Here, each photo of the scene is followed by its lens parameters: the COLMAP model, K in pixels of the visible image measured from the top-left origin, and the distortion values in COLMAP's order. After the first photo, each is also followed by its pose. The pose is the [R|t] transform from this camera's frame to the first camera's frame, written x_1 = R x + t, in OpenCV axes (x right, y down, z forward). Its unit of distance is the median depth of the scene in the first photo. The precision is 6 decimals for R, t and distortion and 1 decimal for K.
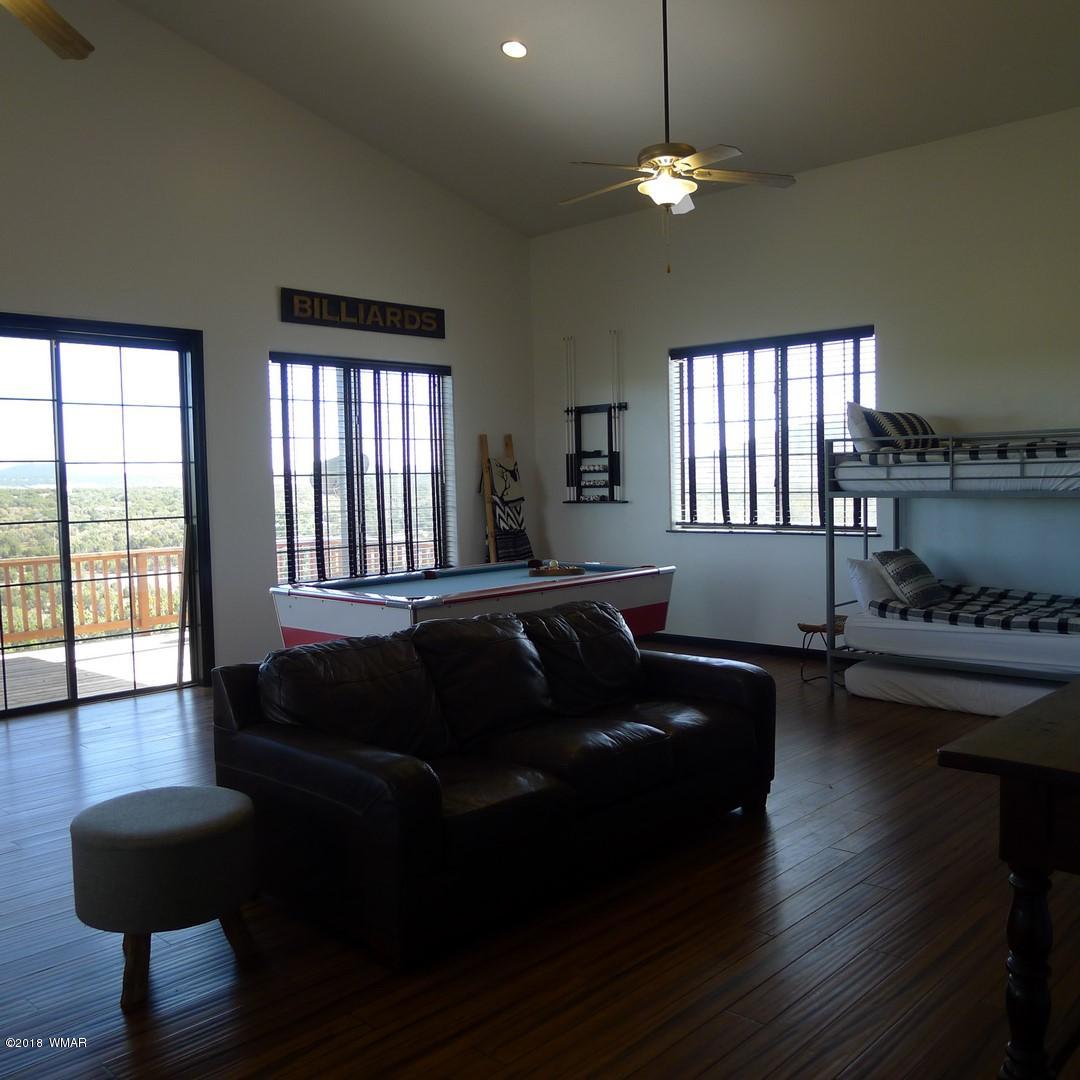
lens RADIAL K [[1033.8, 0, 536.1], [0, 1033.8, 540.7], [0, 0, 1]] dist [-0.042422, 0.001026]
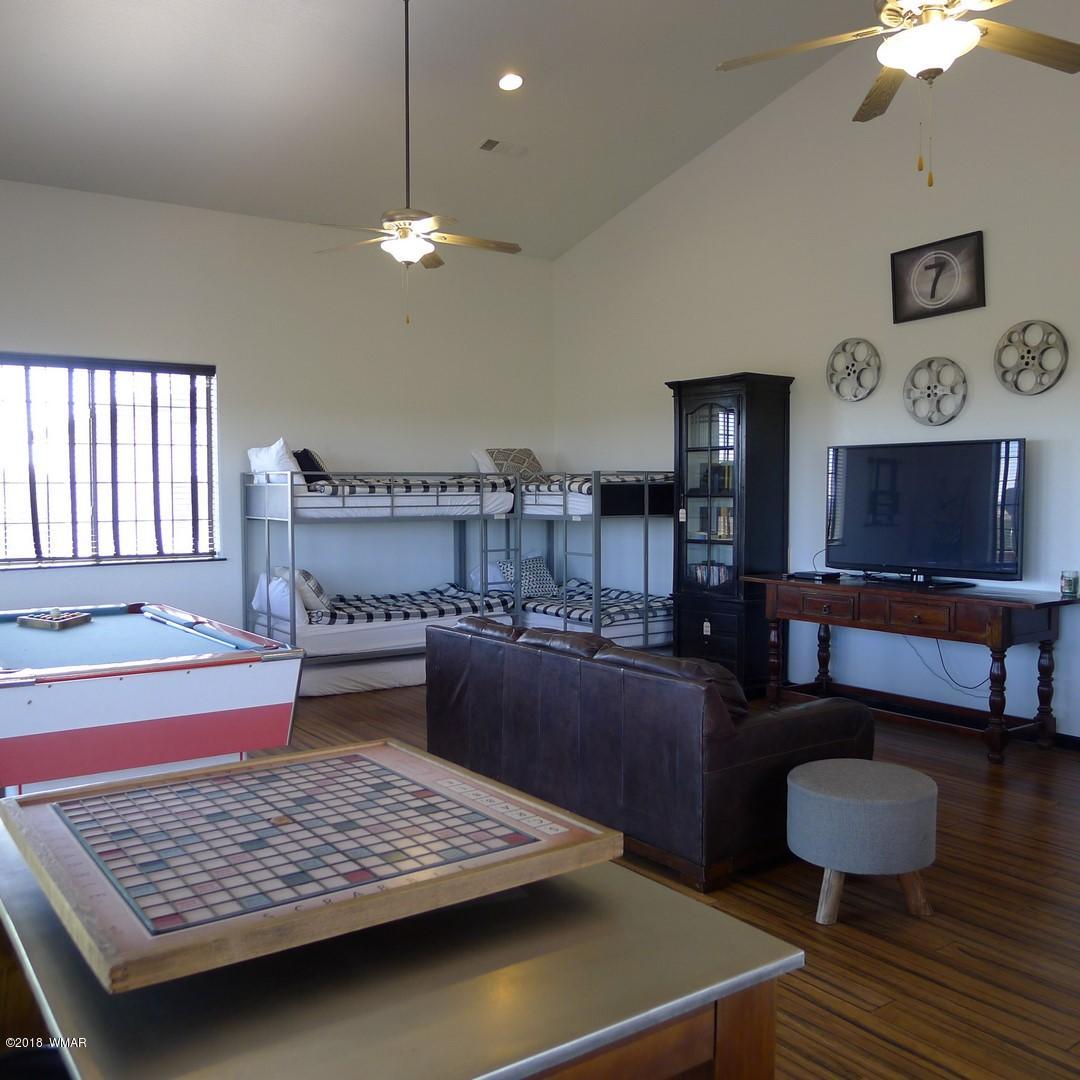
lens RADIAL K [[1033.8, 0, 536.1], [0, 1033.8, 540.7], [0, 0, 1]] dist [-0.042422, 0.001026]
pose [[0.193304, -0.029121, 0.980707, -0.830692], [0.058793, 0.998107, 0.018049, -0.030848], [-0.979376, 0.054170, 0.194650, 0.573739]]
